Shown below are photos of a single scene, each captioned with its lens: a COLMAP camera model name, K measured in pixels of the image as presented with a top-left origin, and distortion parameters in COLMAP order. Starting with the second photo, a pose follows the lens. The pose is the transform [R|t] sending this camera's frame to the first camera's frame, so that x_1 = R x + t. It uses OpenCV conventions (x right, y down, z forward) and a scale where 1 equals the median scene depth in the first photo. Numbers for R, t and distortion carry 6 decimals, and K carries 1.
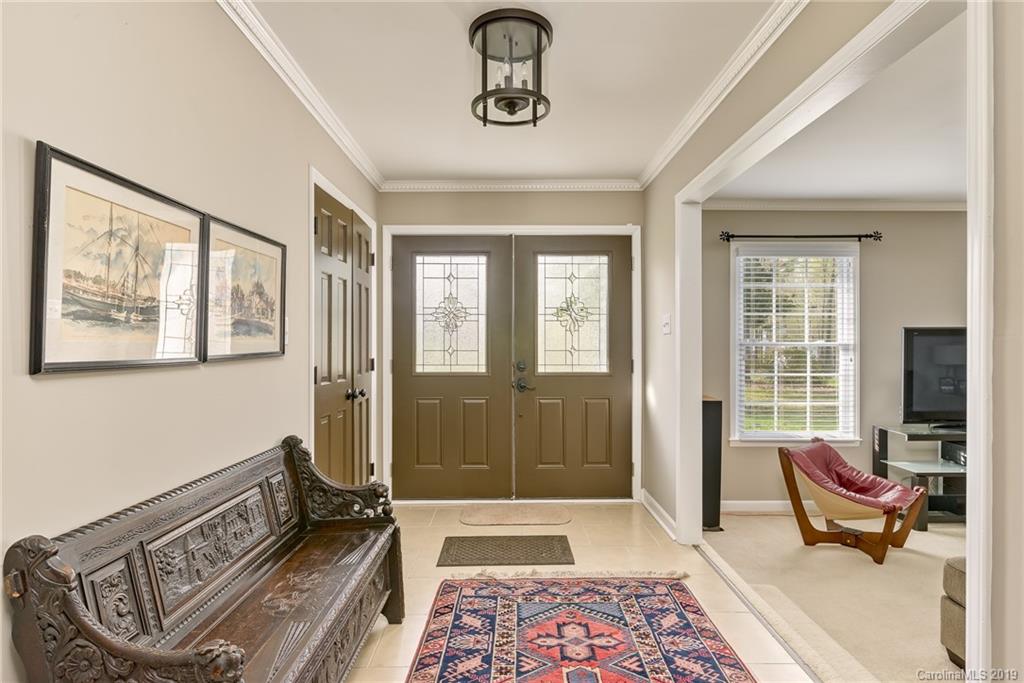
lens RADIAL K [[536.3, 0, 527.0], [0, 536.3, 344.5], [0, 0, 1]] dist [-0.002200, 0.000179]
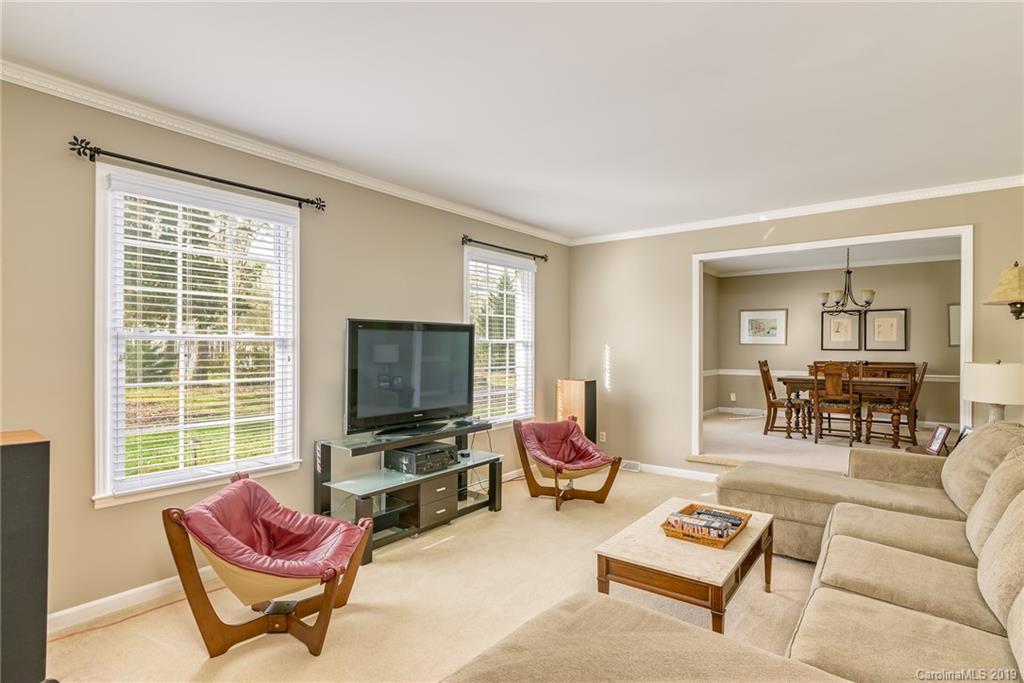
lens RADIAL K [[536.3, 0, 516.1], [0, 536.3, 346.9], [0, 0, 1]] dist [-0.002200, 0.000179]
pose [[0.610889, 0.000716, 0.791716, 0.205172], [-0.001580, 0.999999, 0.000315, 0.011328], [-0.791714, -0.001443, 0.610890, 0.287423]]
